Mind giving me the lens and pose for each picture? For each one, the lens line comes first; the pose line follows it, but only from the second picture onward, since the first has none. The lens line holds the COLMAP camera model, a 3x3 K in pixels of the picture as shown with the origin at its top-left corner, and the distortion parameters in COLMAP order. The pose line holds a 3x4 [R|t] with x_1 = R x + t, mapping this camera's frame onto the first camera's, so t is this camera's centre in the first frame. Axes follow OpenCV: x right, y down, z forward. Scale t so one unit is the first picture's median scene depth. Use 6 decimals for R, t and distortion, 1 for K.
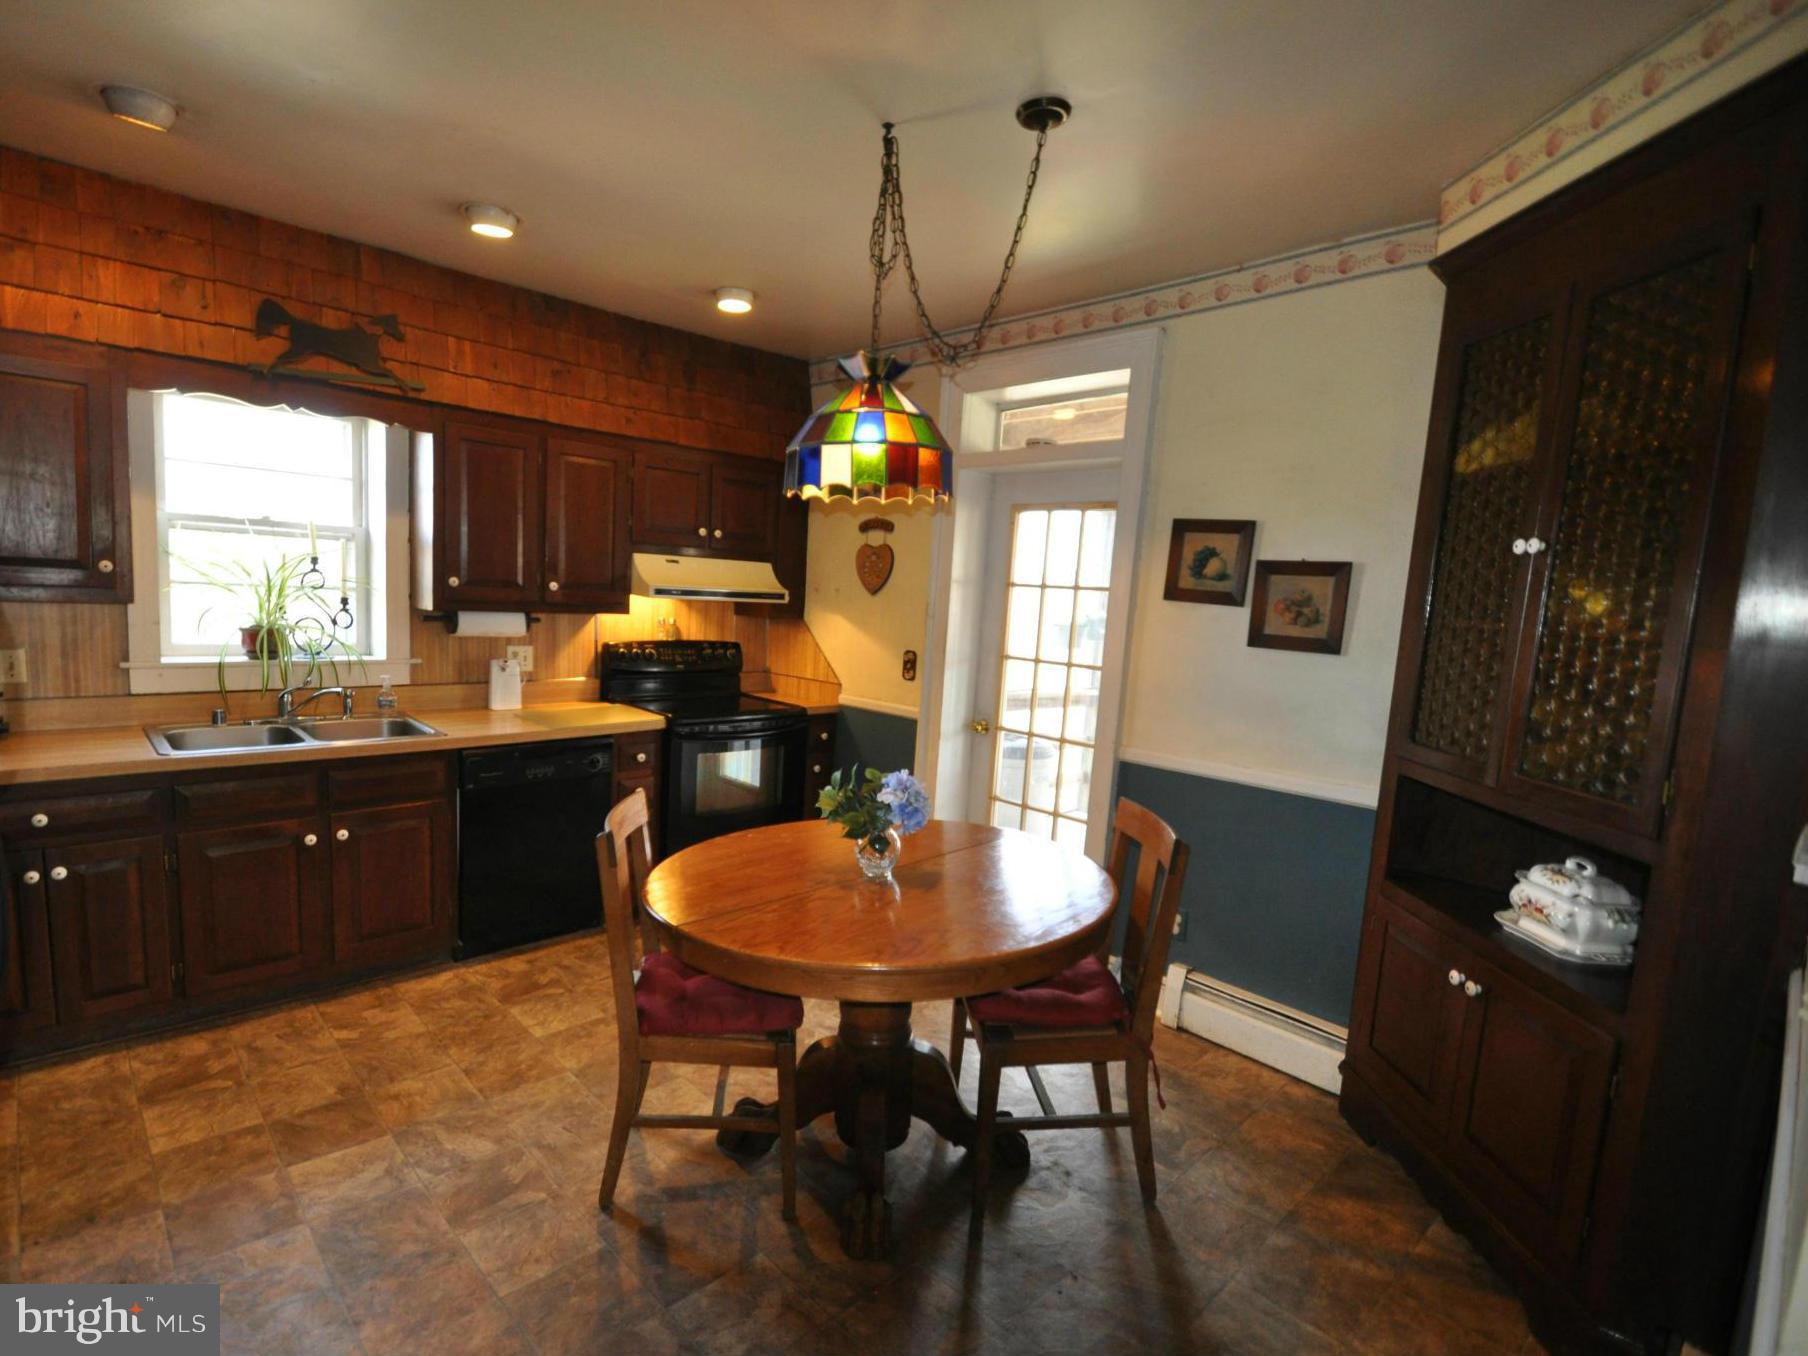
lens RADIAL K [[901.5, 0, 894.7], [0, 901.5, 686.0], [0, 0, 1]] dist [0.020828, -0.019991]
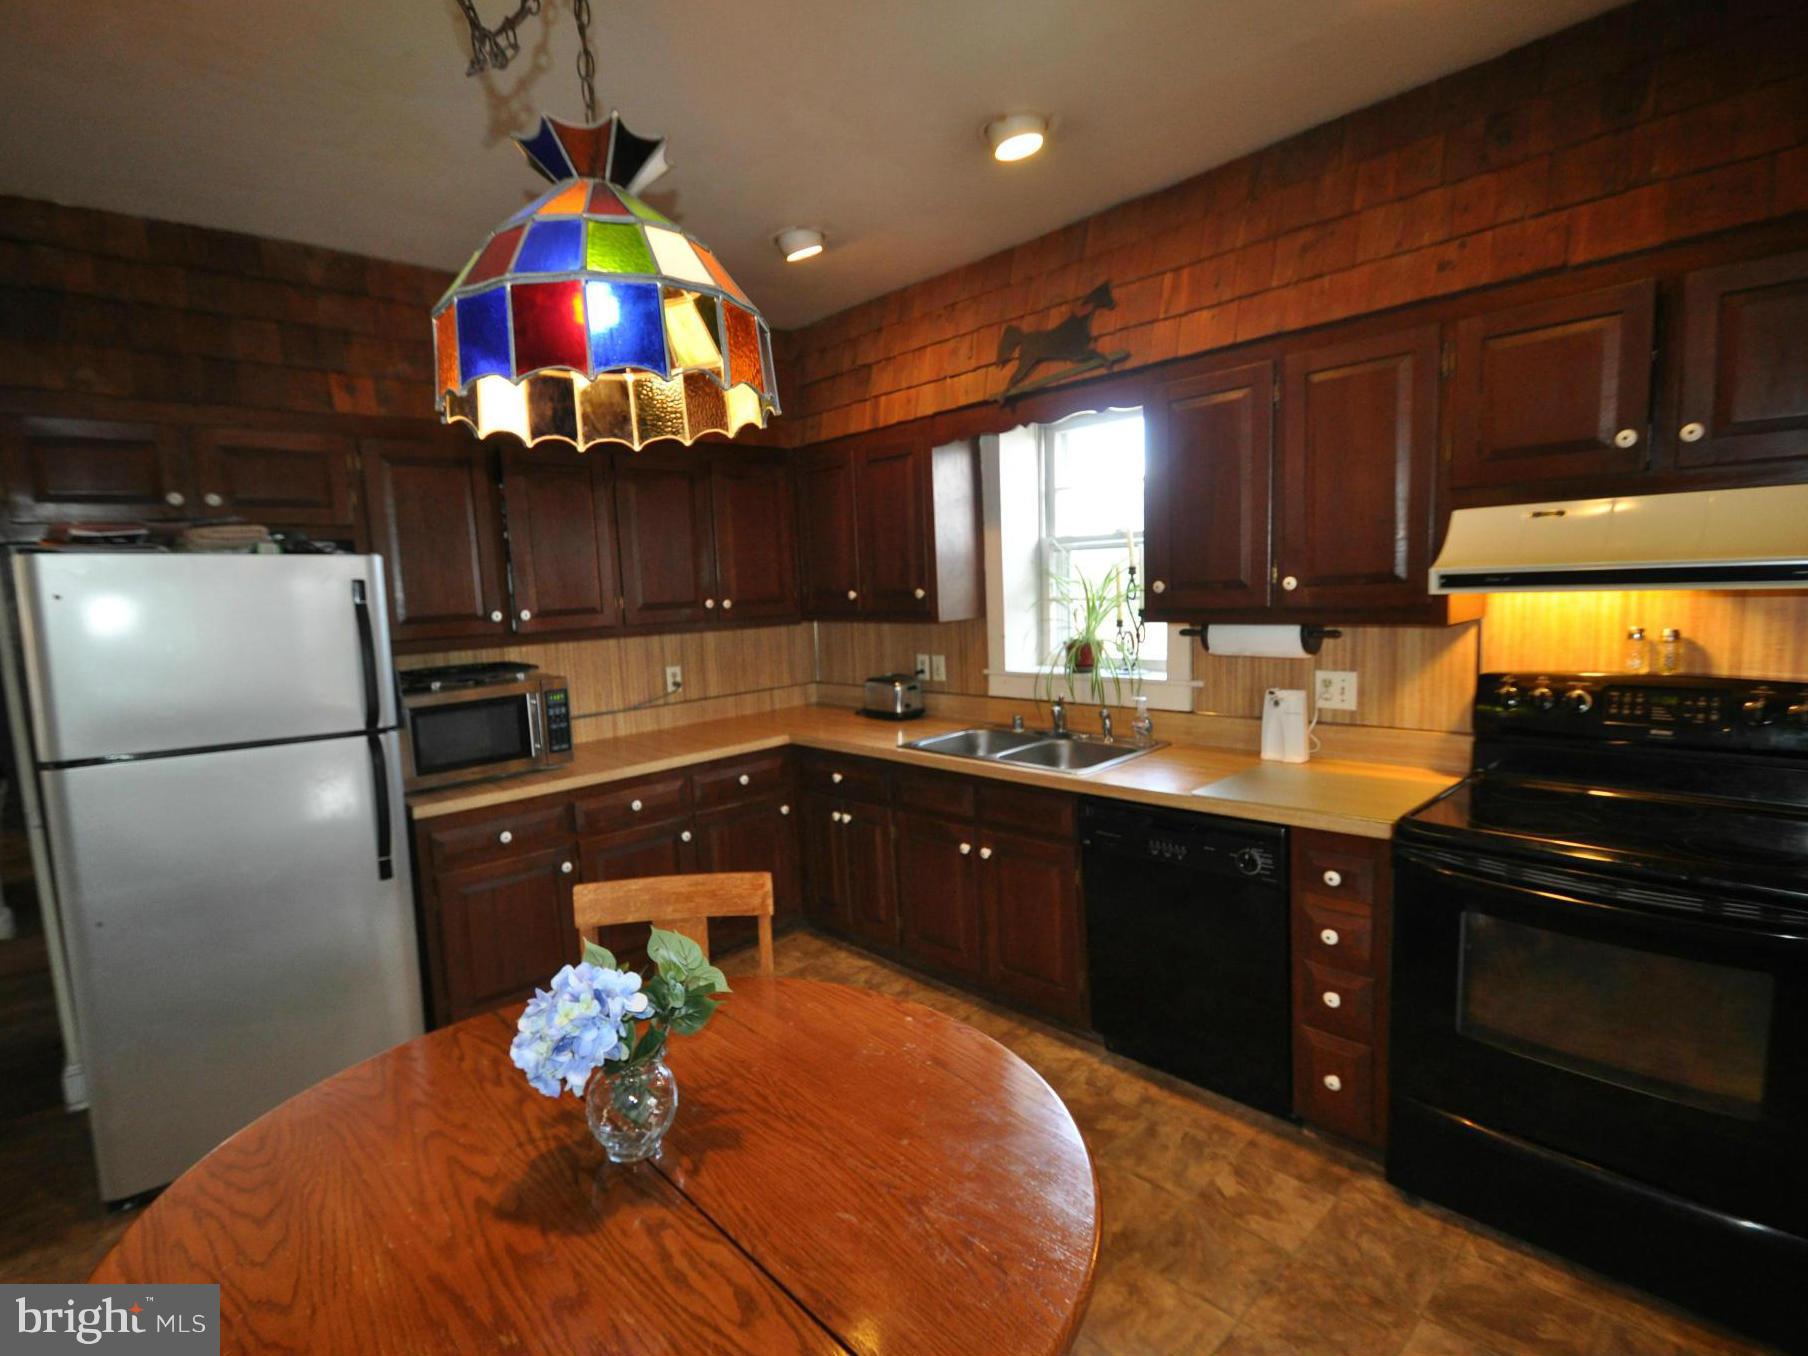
lens RADIAL K [[901.5, 0, 894.7], [0, 901.5, 686.0], [0, 0, 1]] dist [0.020828, -0.019991]
pose [[-0.056546, 0.068180, -0.996069, 0.314044], [-0.058360, 0.995734, 0.071471, -0.070494], [0.996693, 0.062172, -0.052326, 0.797875]]
